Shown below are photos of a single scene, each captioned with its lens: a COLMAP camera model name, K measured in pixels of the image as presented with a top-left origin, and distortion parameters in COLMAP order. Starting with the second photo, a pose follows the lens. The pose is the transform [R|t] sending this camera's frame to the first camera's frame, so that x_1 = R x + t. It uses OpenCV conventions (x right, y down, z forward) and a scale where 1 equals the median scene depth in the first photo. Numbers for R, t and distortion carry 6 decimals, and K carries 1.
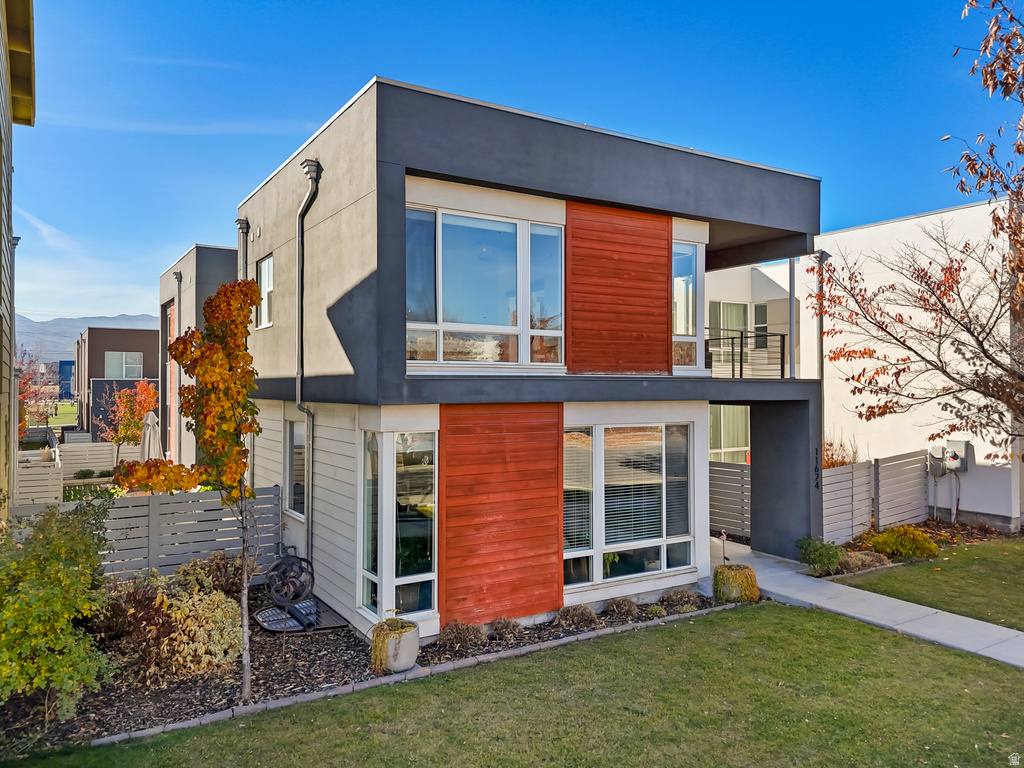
lens RADIAL K [[749.9, 0, 512.0], [0, 749.9, 384.0], [0, 0, 1]] dist [0.085185, -0.091084]
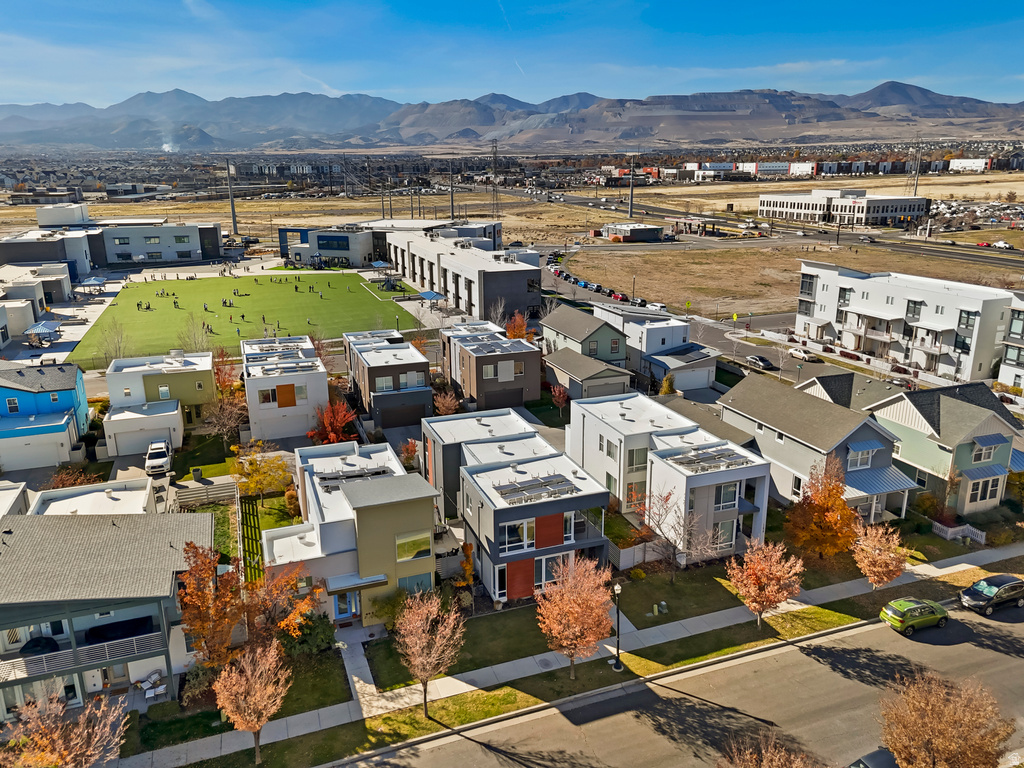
lens RADIAL K [[759.8, 0, 512.0], [0, 759.8, 384.0], [0, 0, 1]] dist [0.071514, -0.075485]
pose [[0.980334, 0.048078, -0.191401, 0.785211], [0.009991, 0.956535, 0.291446, -2.373887], [0.197093, -0.287626, 0.937243, -3.153501]]
